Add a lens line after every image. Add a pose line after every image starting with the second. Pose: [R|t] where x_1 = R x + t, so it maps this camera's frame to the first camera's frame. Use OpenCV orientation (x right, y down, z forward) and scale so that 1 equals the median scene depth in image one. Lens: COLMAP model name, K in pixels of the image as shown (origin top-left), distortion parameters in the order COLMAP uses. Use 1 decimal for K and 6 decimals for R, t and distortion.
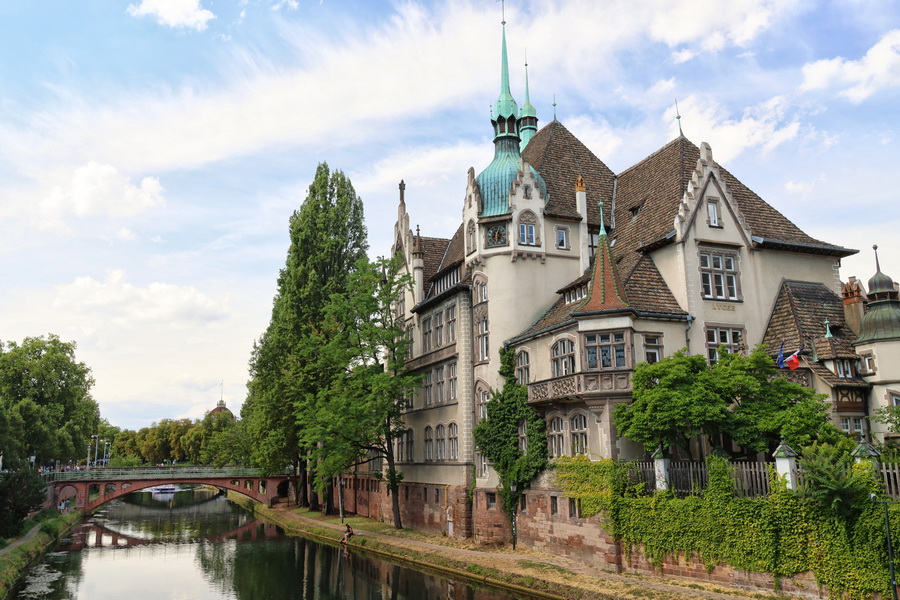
lens RADIAL K [[752.7, 0, 450.0], [0, 752.7, 300.0], [0, 0, 1]] dist [0.012957, -0.004439]
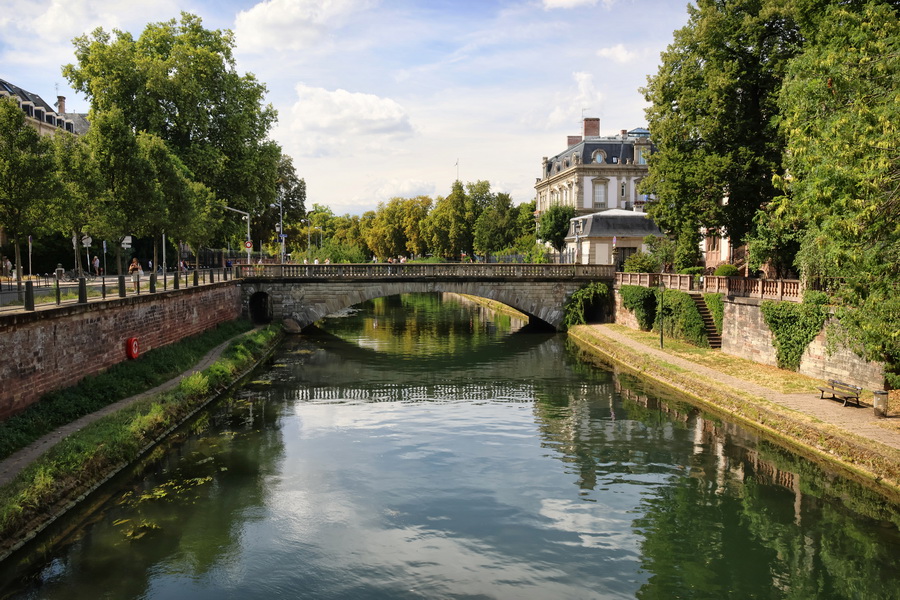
lens RADIAL K [[752.7, 0, 450.0], [0, 752.7, 300.0], [0, 0, 1]] dist [0.012957, -0.004439]
pose [[0.960780, 0.014010, -0.276956, -0.186576], [0.056941, 0.967475, 0.246475, 0.111731], [0.271402, -0.252578, 0.928733, 0.473441]]
